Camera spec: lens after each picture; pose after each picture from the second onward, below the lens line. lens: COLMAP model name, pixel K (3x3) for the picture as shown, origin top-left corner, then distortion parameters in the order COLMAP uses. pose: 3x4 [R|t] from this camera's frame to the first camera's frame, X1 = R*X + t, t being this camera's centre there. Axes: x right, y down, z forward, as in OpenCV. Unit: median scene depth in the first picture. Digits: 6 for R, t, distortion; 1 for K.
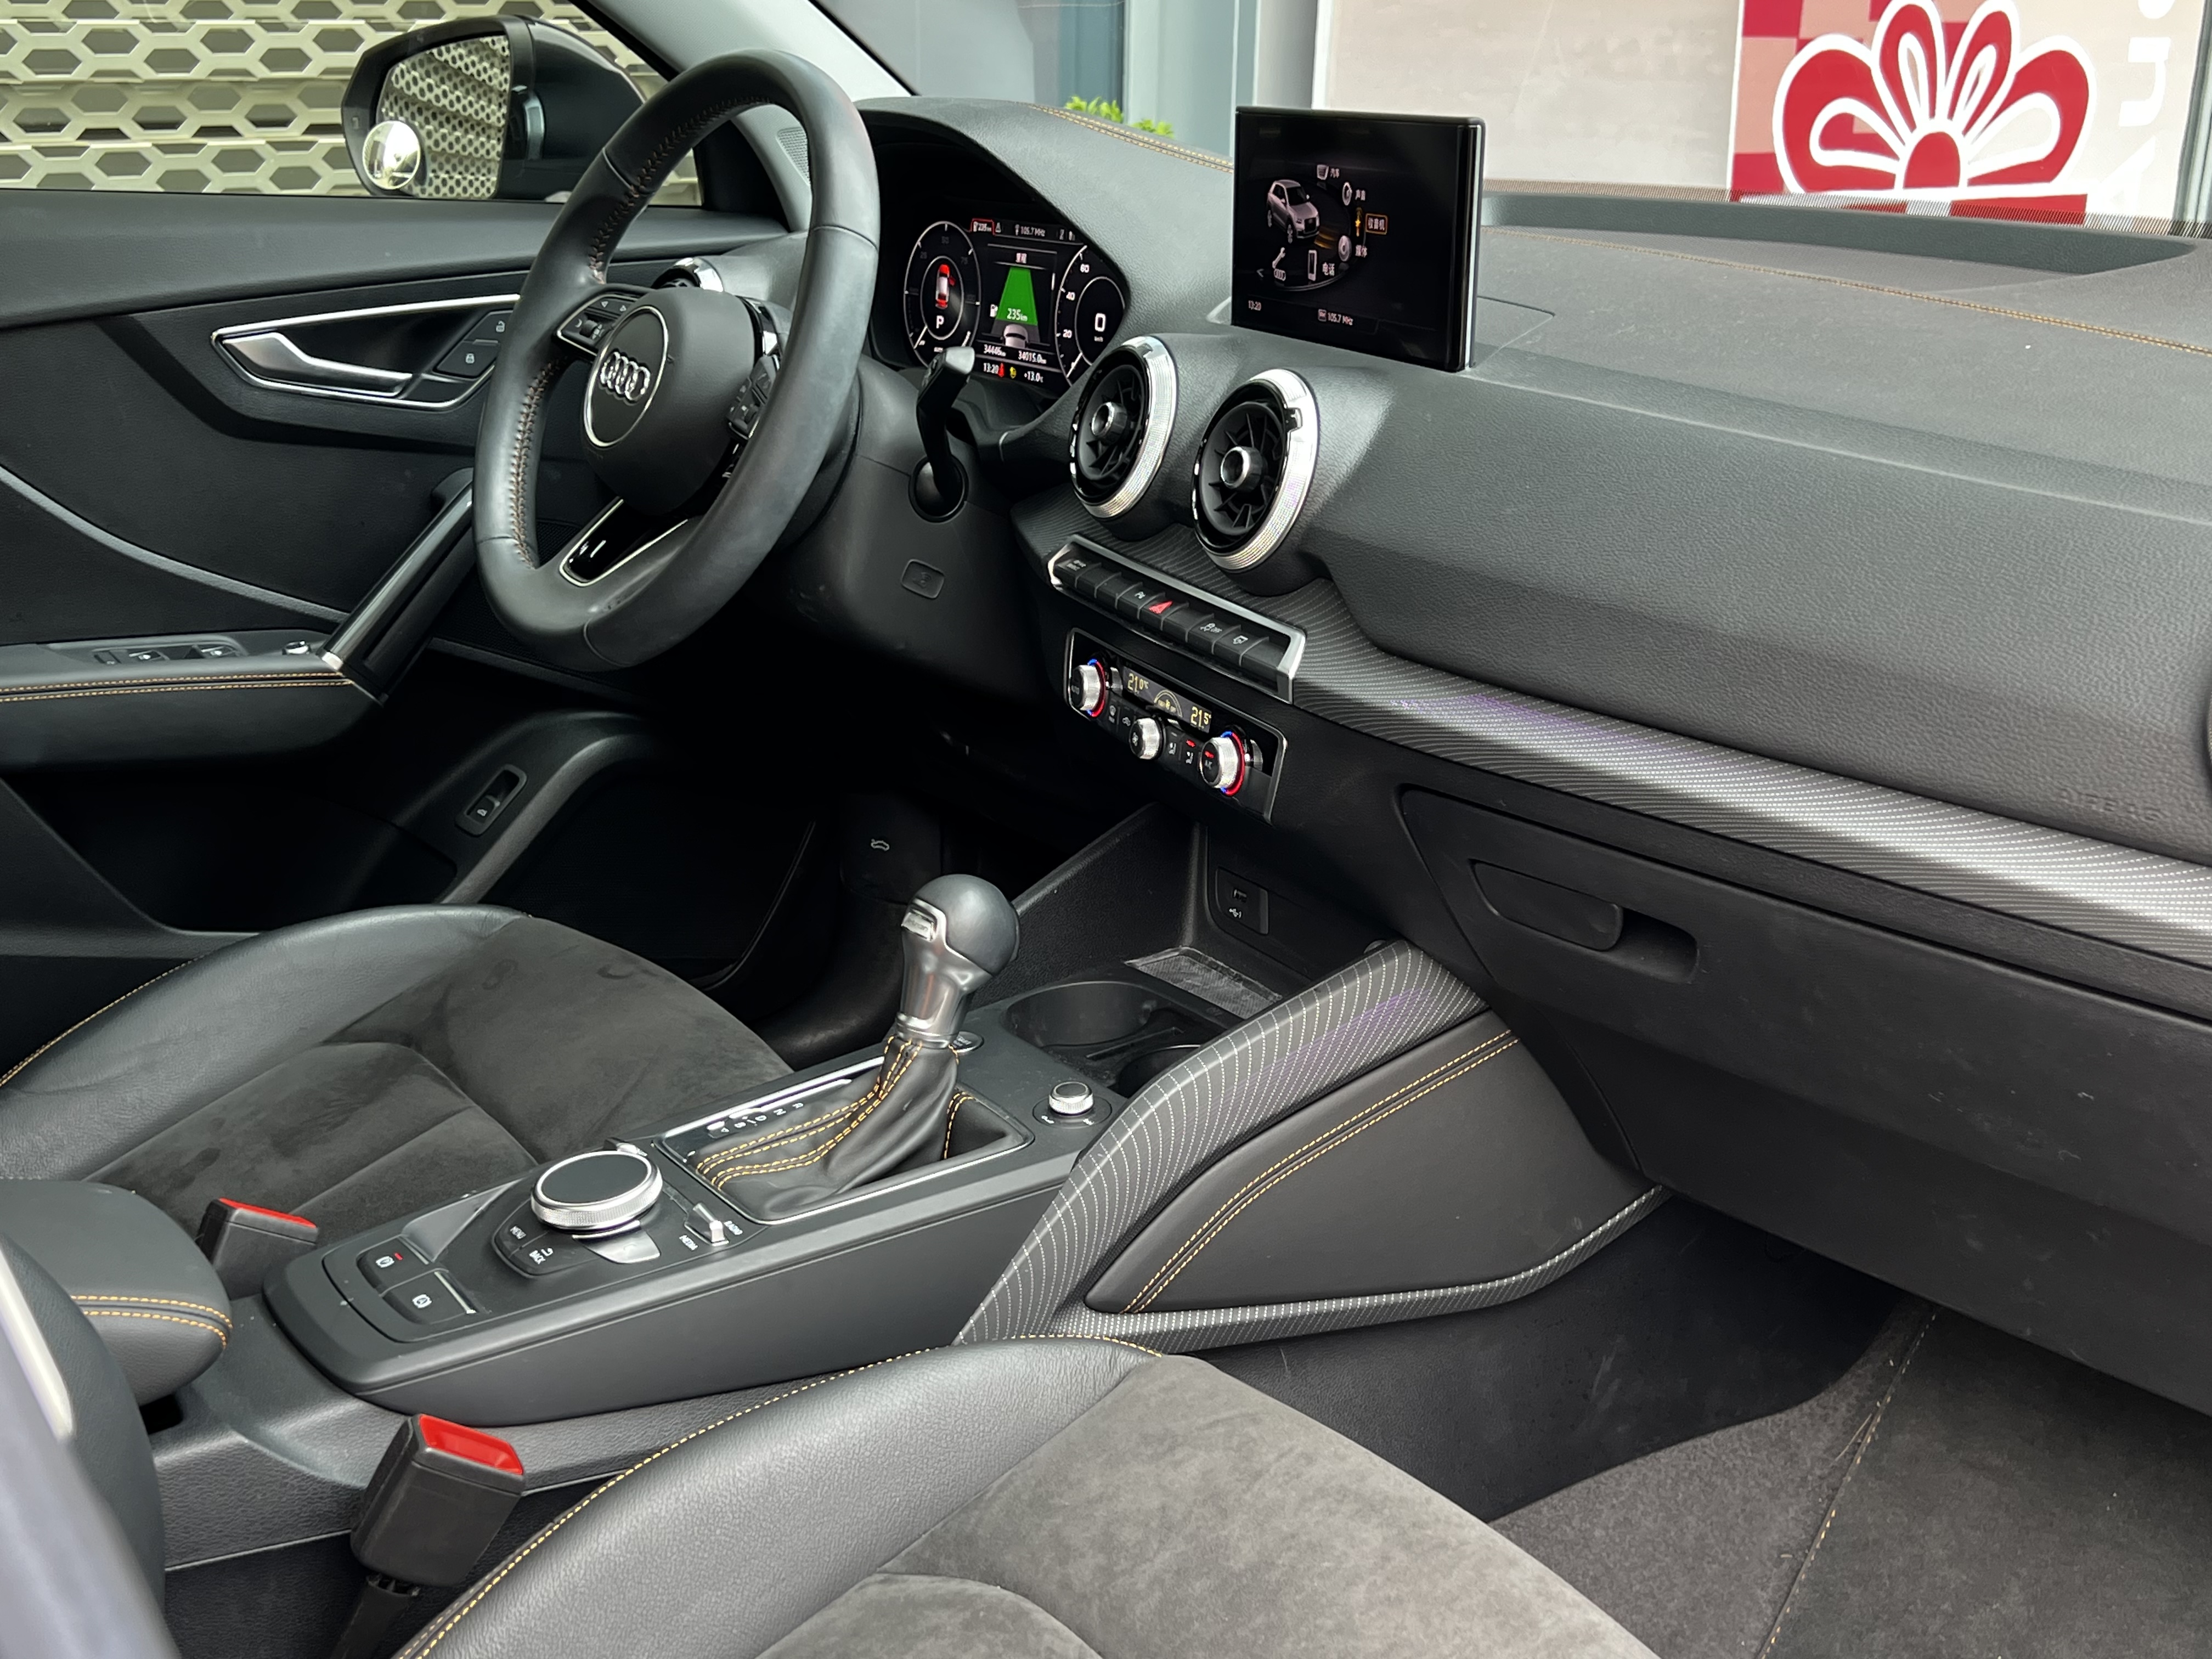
lens RADIAL K [[2565.7, 0, 1106.0], [0, 2565.7, 829.5], [0, 0, 1]] dist [0.099765, -0.010054]
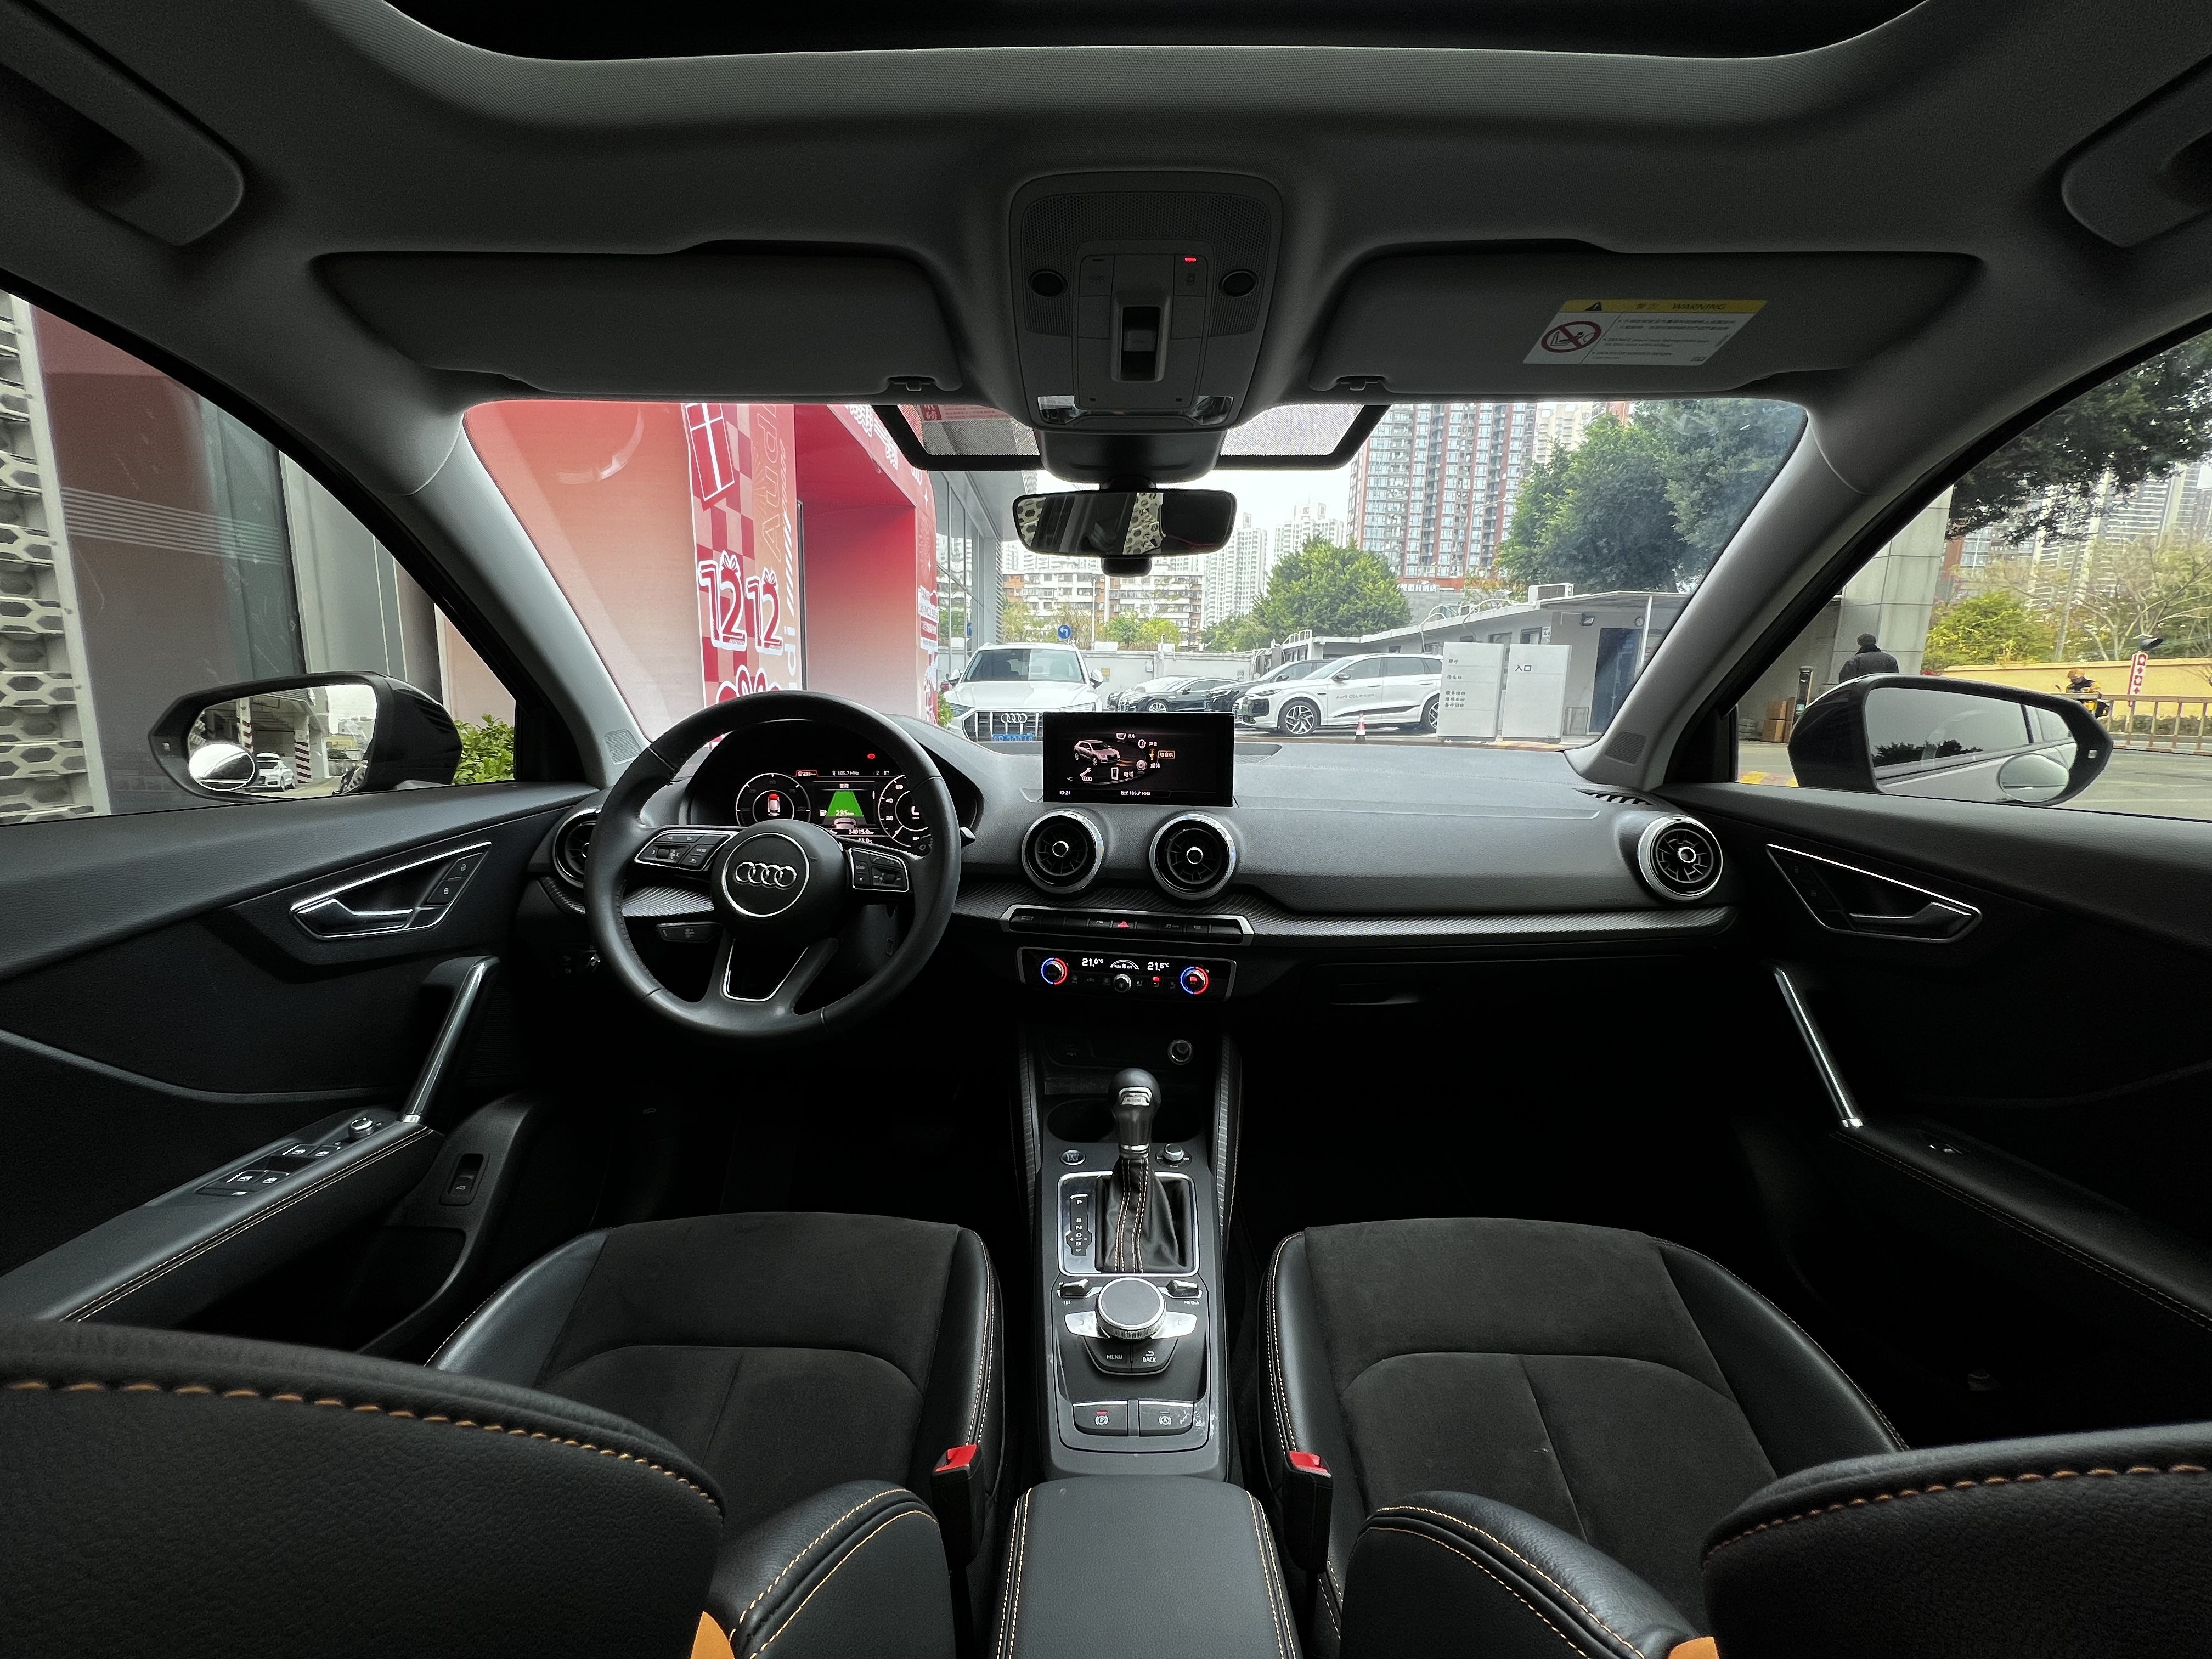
lens RADIAL K [[889.5, 0, 1108.5], [0, 889.5, 823.7], [0, 0, 1]] dist [0.000160, -0.000004]
pose [[0.569643, -0.135217, 0.810693, -0.500369], [0.241510, 0.970367, -0.007851, -0.139347], [-0.785608, 0.200263, 0.585419, 0.437503]]
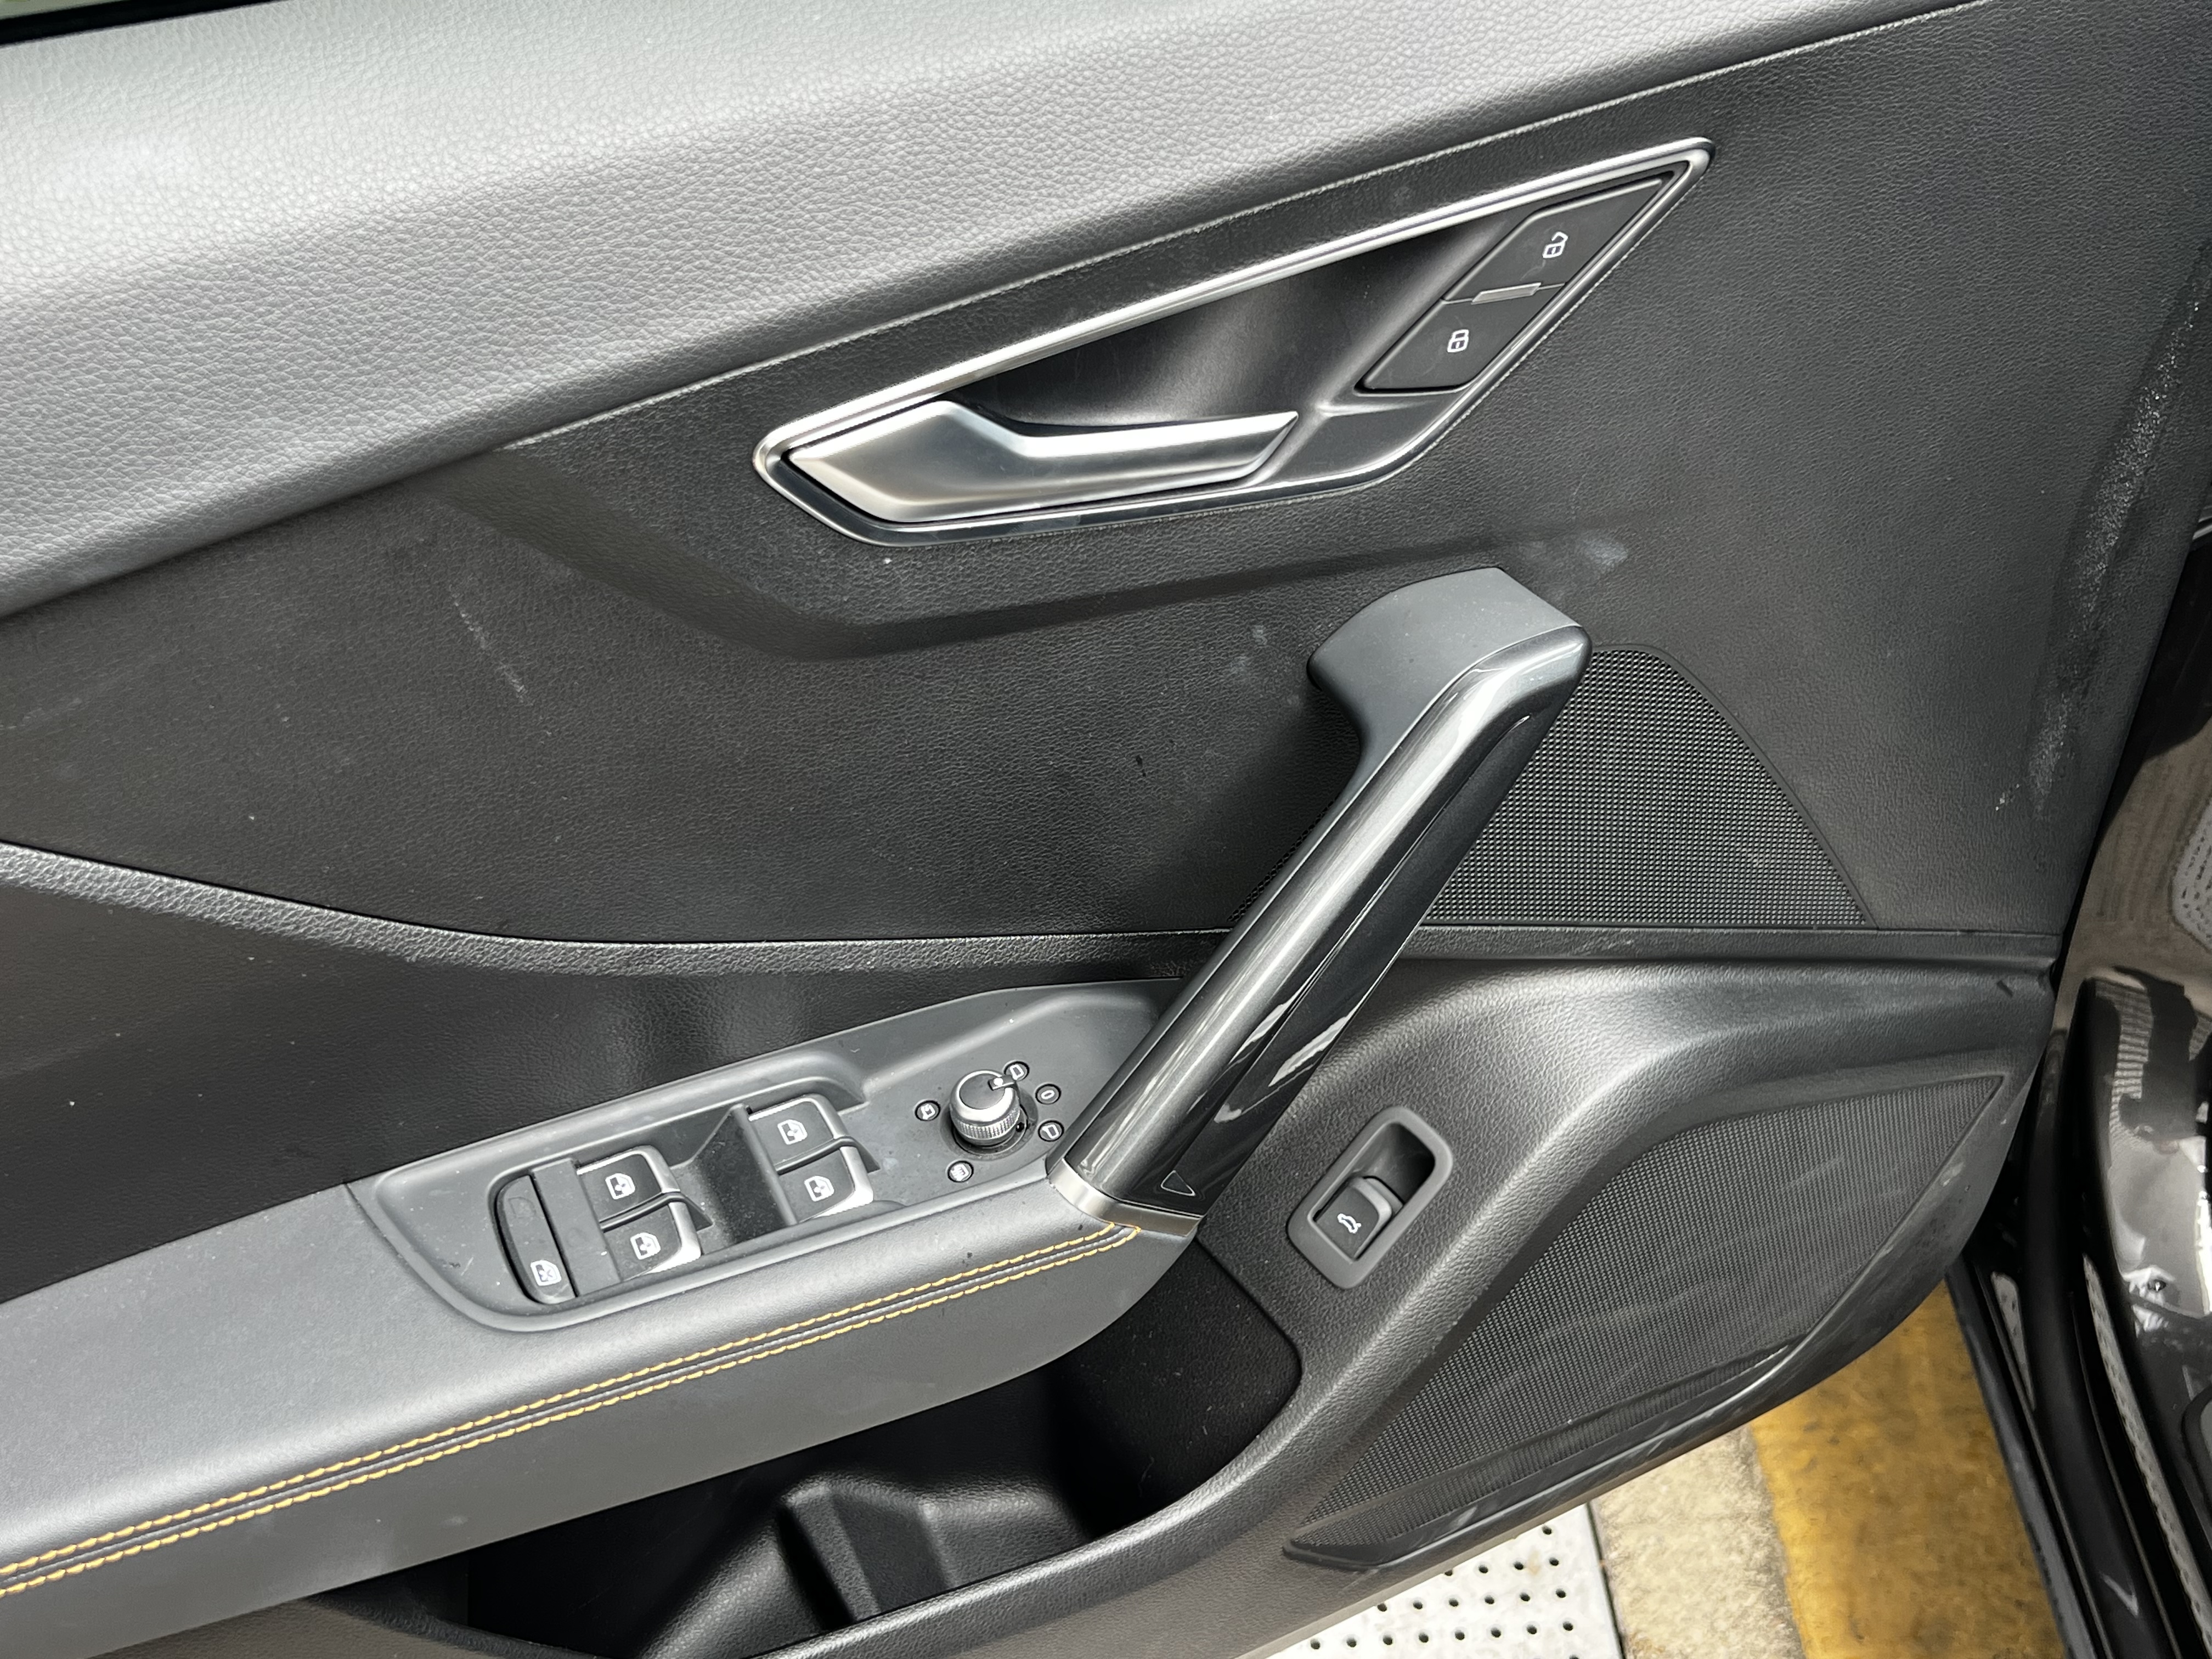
lens RADIAL K [[2499.2, 0, 1106.0], [0, 2499.2, 829.5], [0, 0, 1]] dist [0.275876, -1.109357]
pose [[0.990083, 0.056879, -0.128457, -0.278229], [-0.000224, 0.915010, 0.403431, -0.292253], [0.140486, -0.399401, 0.905948, 0.756427]]
